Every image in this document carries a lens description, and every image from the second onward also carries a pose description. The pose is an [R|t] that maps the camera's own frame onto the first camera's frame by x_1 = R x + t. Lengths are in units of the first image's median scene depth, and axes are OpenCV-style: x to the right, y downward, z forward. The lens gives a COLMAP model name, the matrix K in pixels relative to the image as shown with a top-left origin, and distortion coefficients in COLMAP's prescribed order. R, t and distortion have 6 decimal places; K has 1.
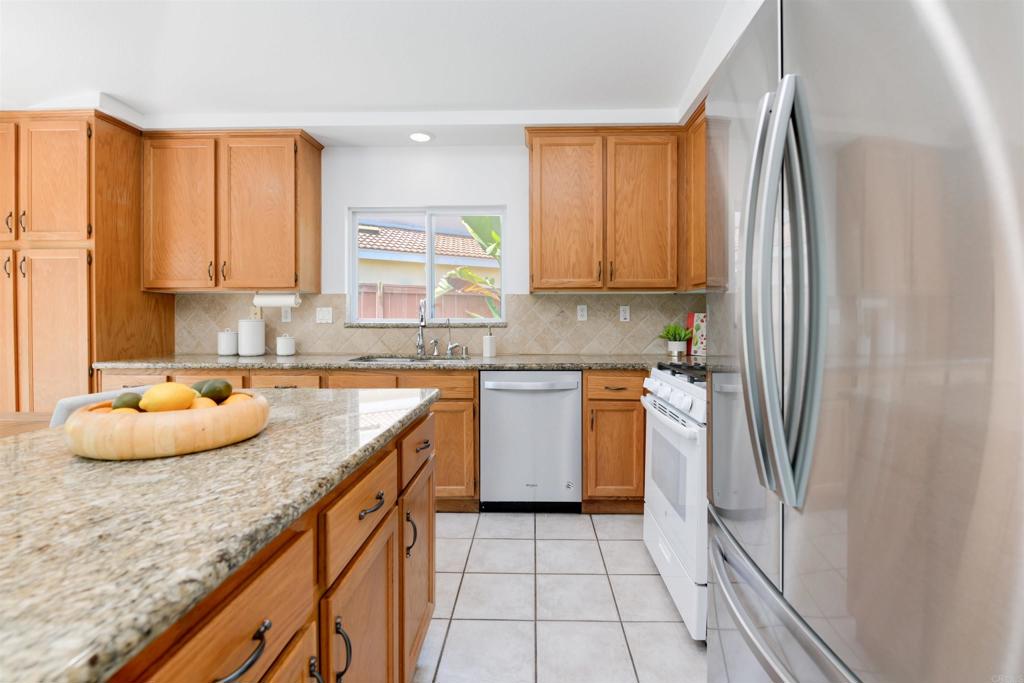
lens RADIAL K [[460.8, 0, 528.7], [0, 460.8, 322.0], [0, 0, 1]] dist [0.000449, -0.007521]
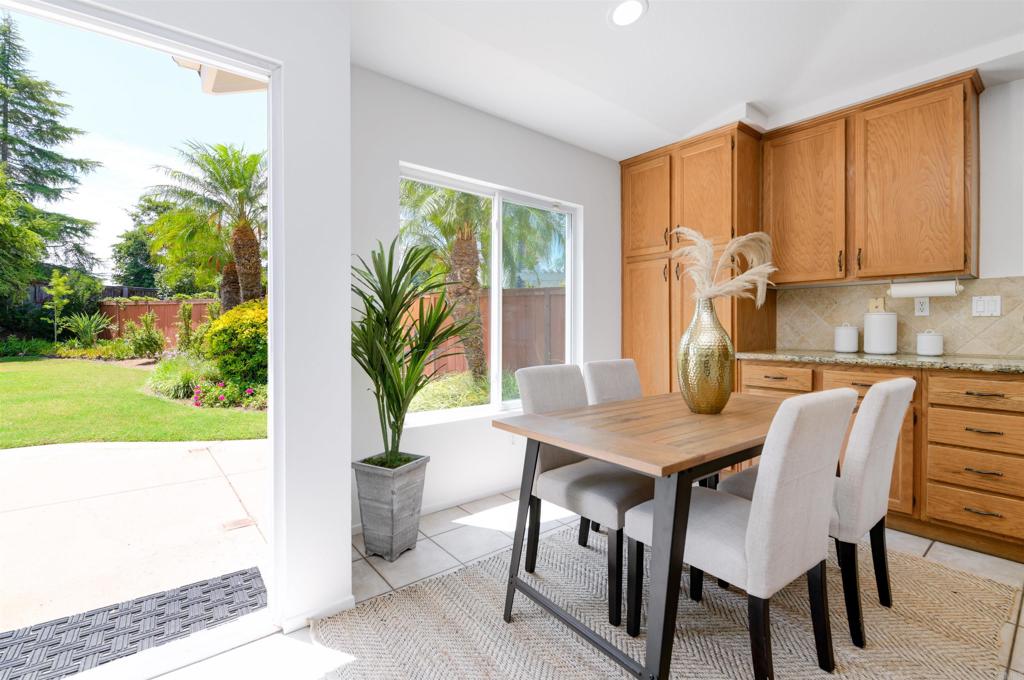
lens RADIAL K [[453.6, 0, 513.7], [0, 453.6, 329.5], [0, 0, 1]] dist [-0.001093, -0.000477]
pose [[0.637051, 0.006236, -0.770797, -0.409249], [-0.006371, 0.999976, 0.002824, 0.030394], [0.770795, 0.003111, 0.637075, -0.096581]]
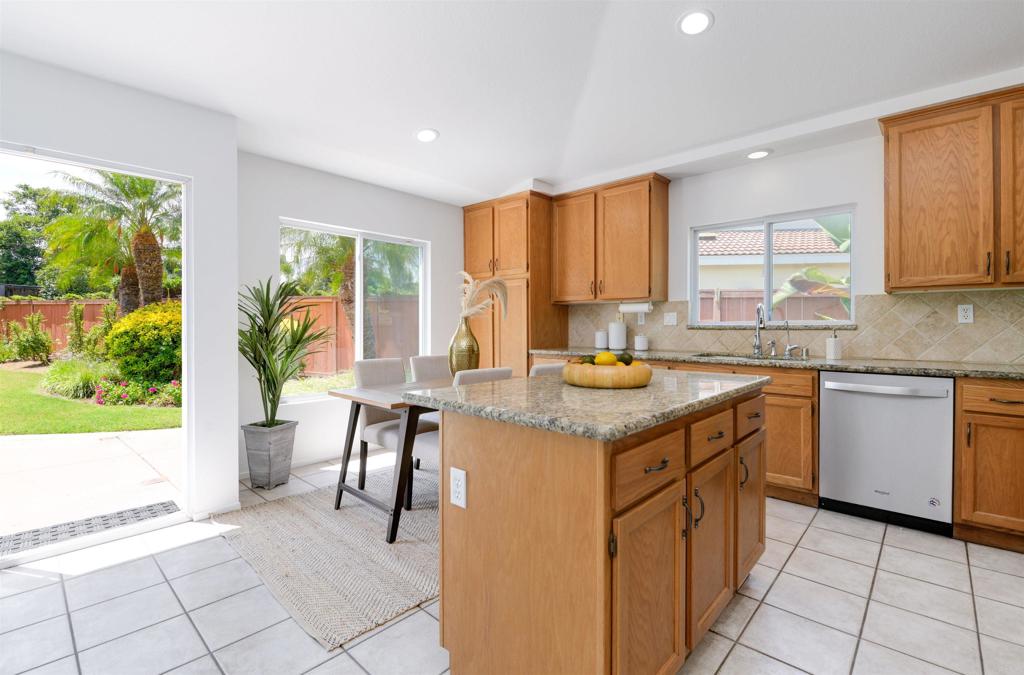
lens RADIAL K [[461.4, 0, 506.3], [0, 461.4, 327.1], [0, 0, 1]] dist [-0.000082, -0.006598]
pose [[0.739297, 0.003703, -0.673370, 0.064205], [-0.004477, 0.999990, 0.000584, 0.009335], [0.673365, 0.002583, 0.739306, -0.218561]]
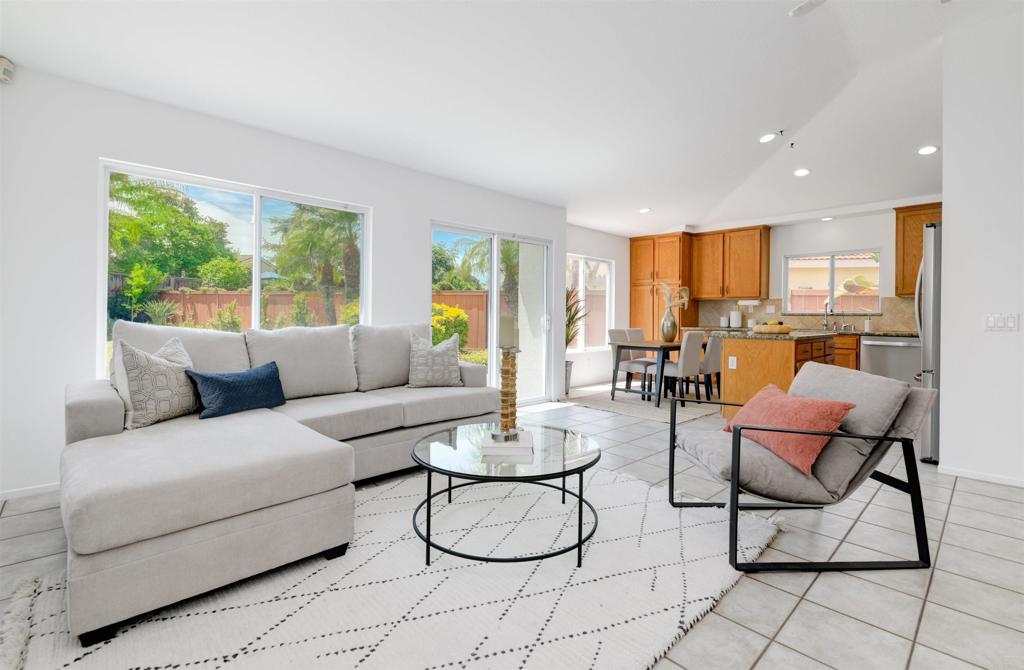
lens RADIAL K [[466.7, 0, 513.8], [0, 466.7, 315.9], [0, 0, 1]] dist [-0.000441, -0.000095]
pose [[0.698571, 0.008133, -0.715495, 0.277081], [-0.014796, 0.999886, -0.003080, 0.042964], [0.715388, 0.012738, 0.698612, -1.431708]]
